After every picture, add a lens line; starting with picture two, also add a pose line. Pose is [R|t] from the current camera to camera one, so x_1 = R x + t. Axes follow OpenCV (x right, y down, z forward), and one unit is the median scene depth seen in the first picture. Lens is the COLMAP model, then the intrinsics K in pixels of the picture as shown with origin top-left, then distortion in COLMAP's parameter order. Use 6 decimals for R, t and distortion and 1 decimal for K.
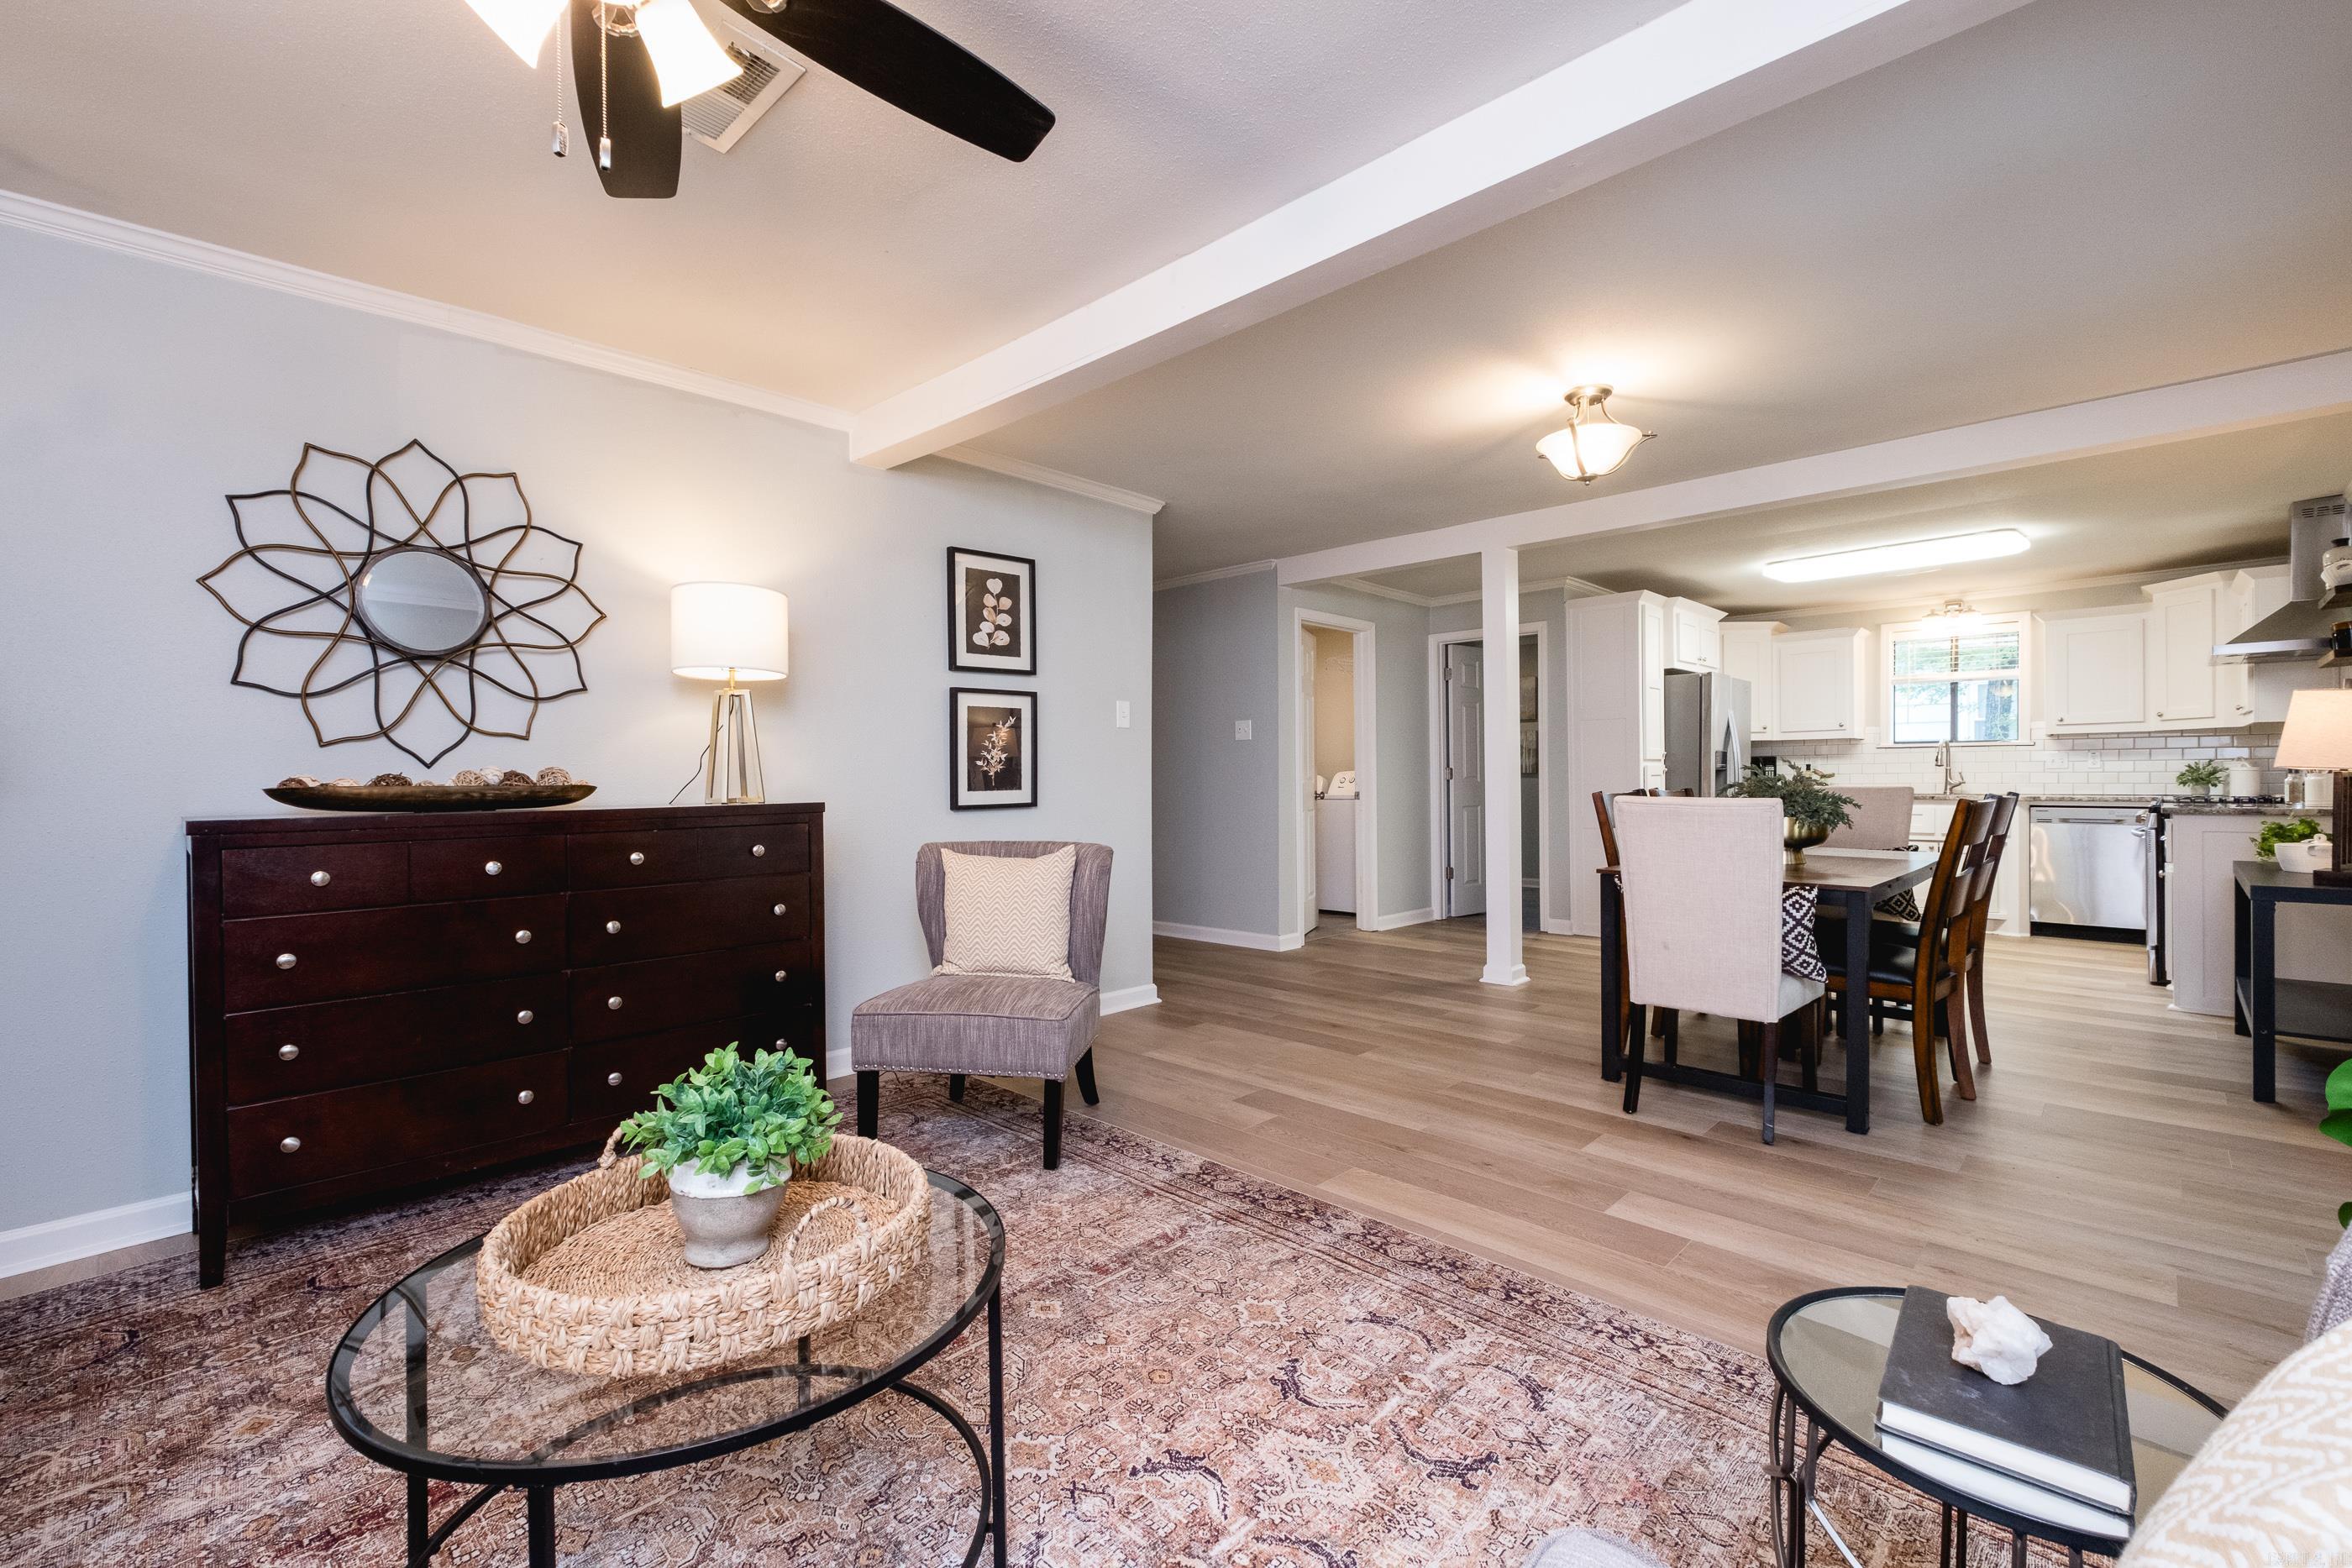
lens RADIAL K [[1023.7, 0, 1180.6], [0, 1023.7, 785.9], [0, 0, 1]] dist [0.003896, 0.000044]
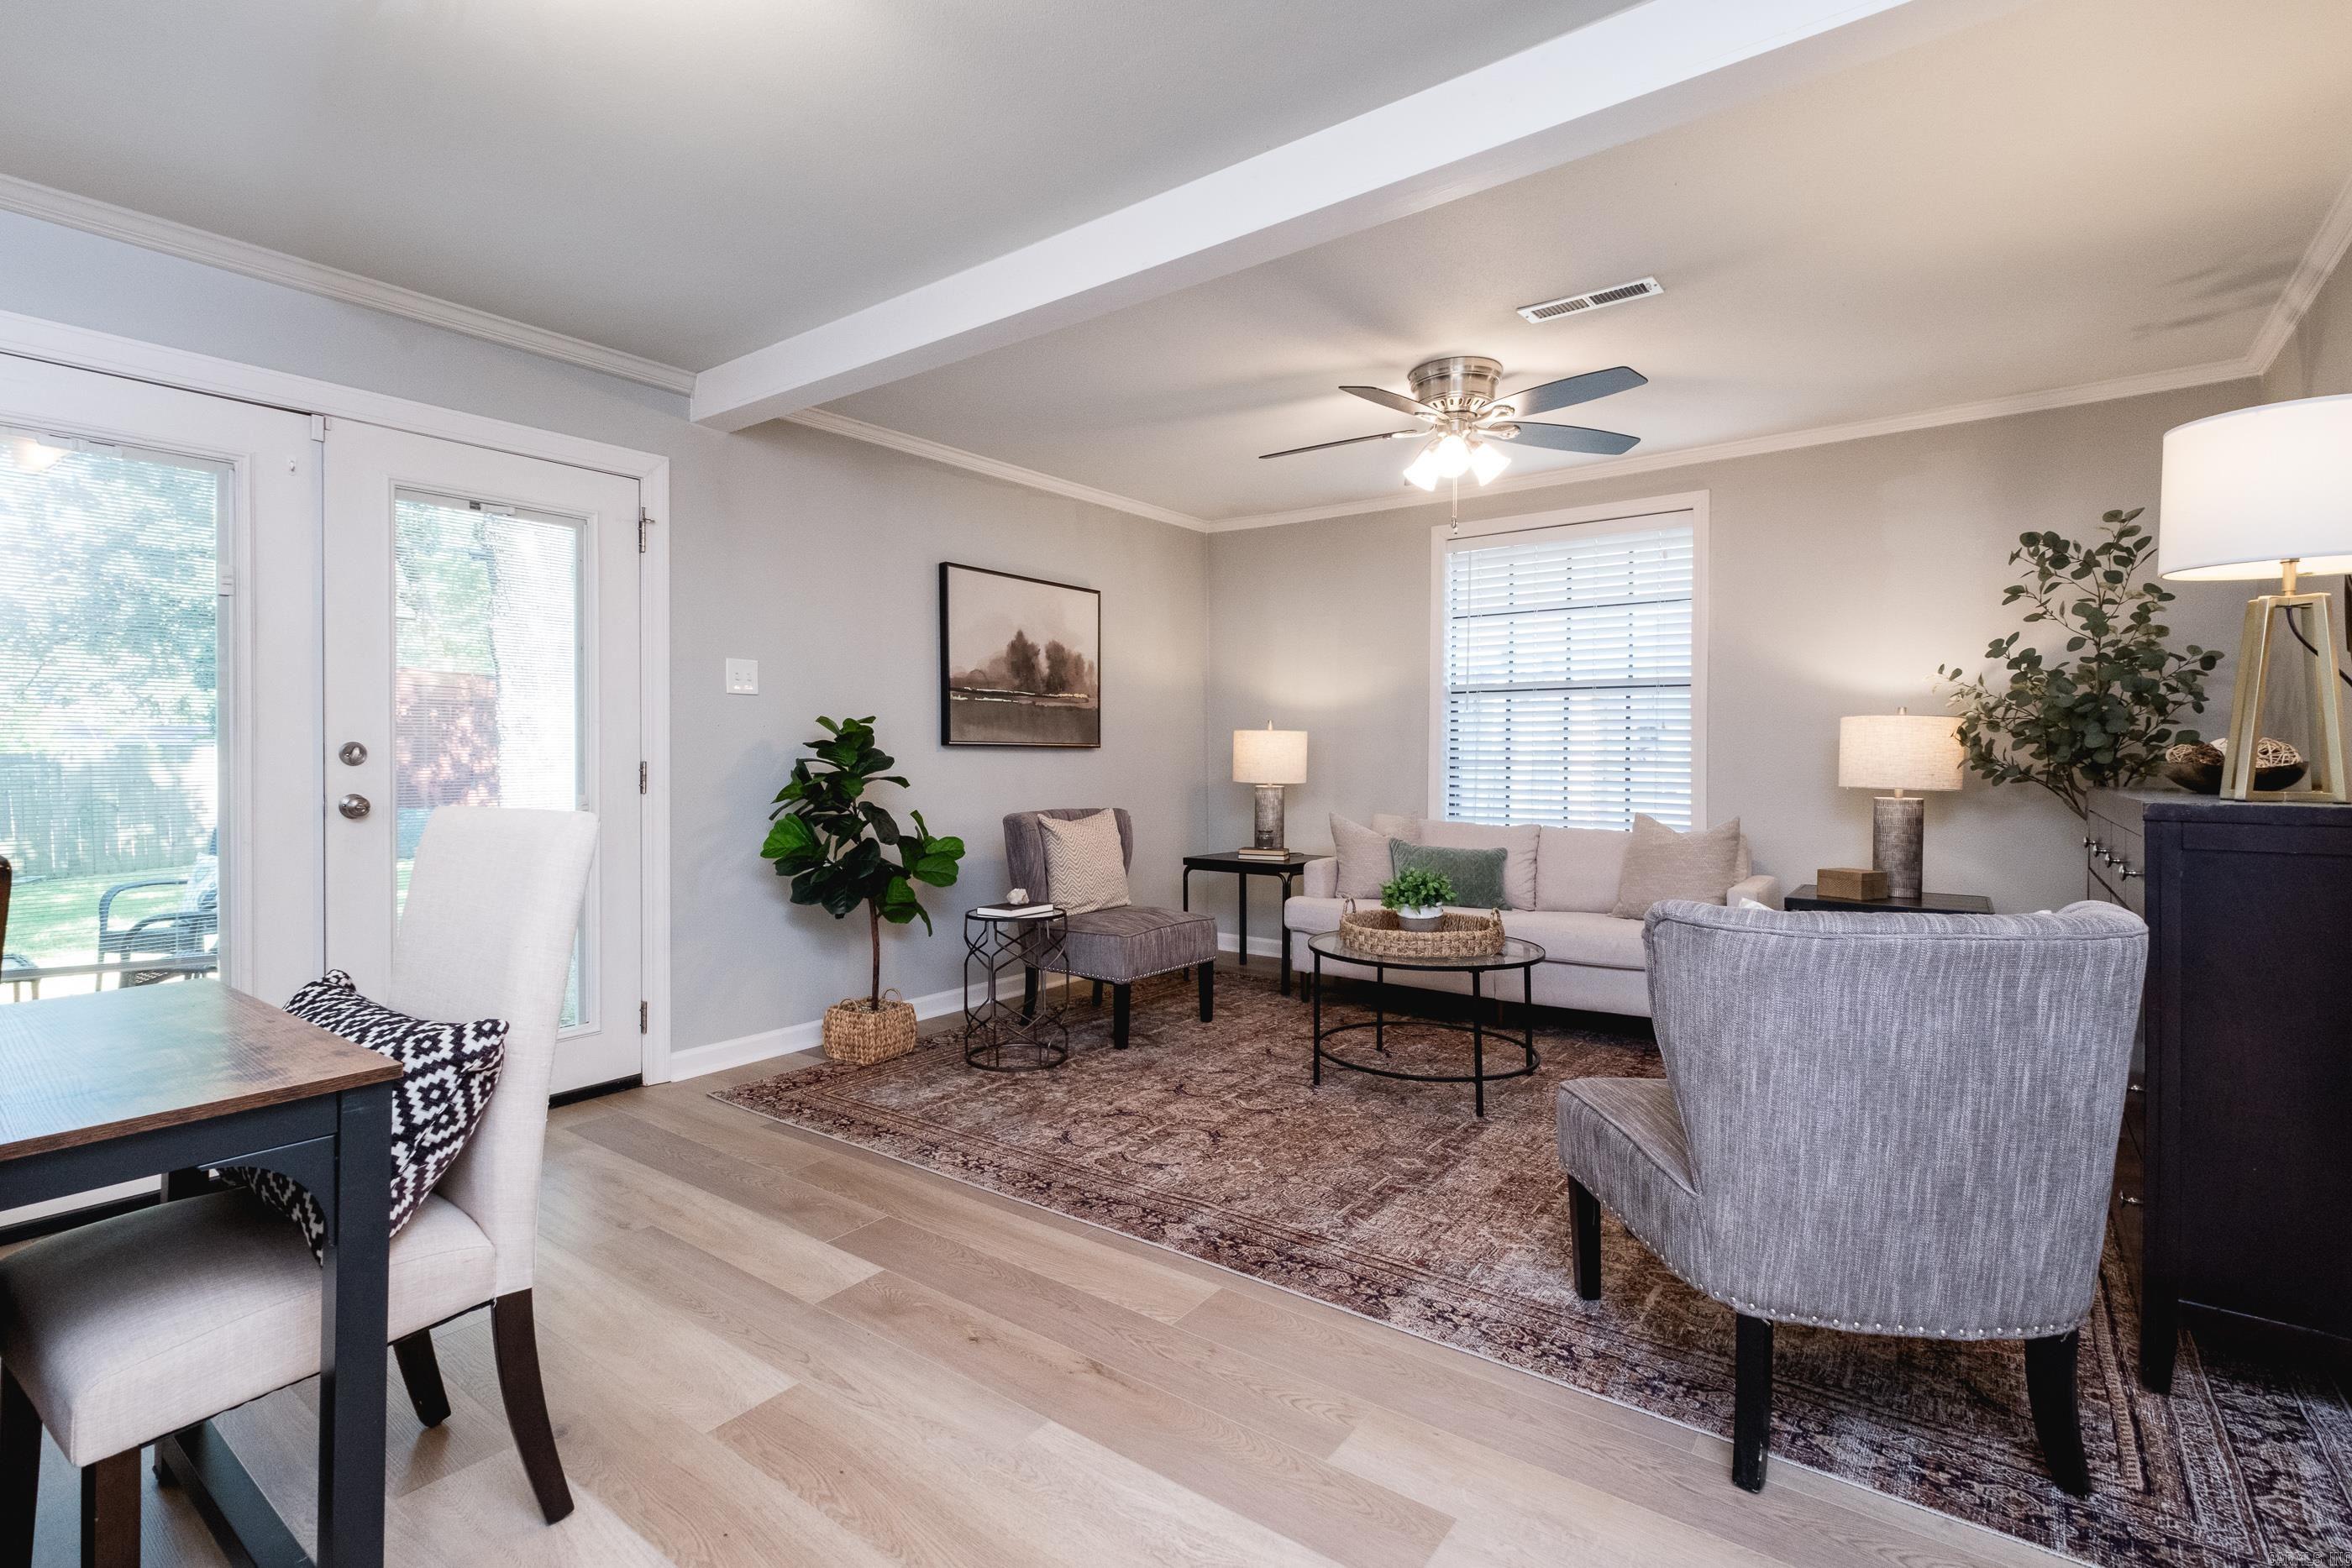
lens RADIAL K [[1023.0, 0, 1173.6], [0, 1023.0, 767.7], [0, 0, 1]] dist [-0.000146, -0.000017]
pose [[-0.987162, 0.006752, -0.159577, 0.351448], [0.003041, 0.999719, 0.023488, -0.021352], [0.159691, 0.022702, -0.986906, 2.129296]]
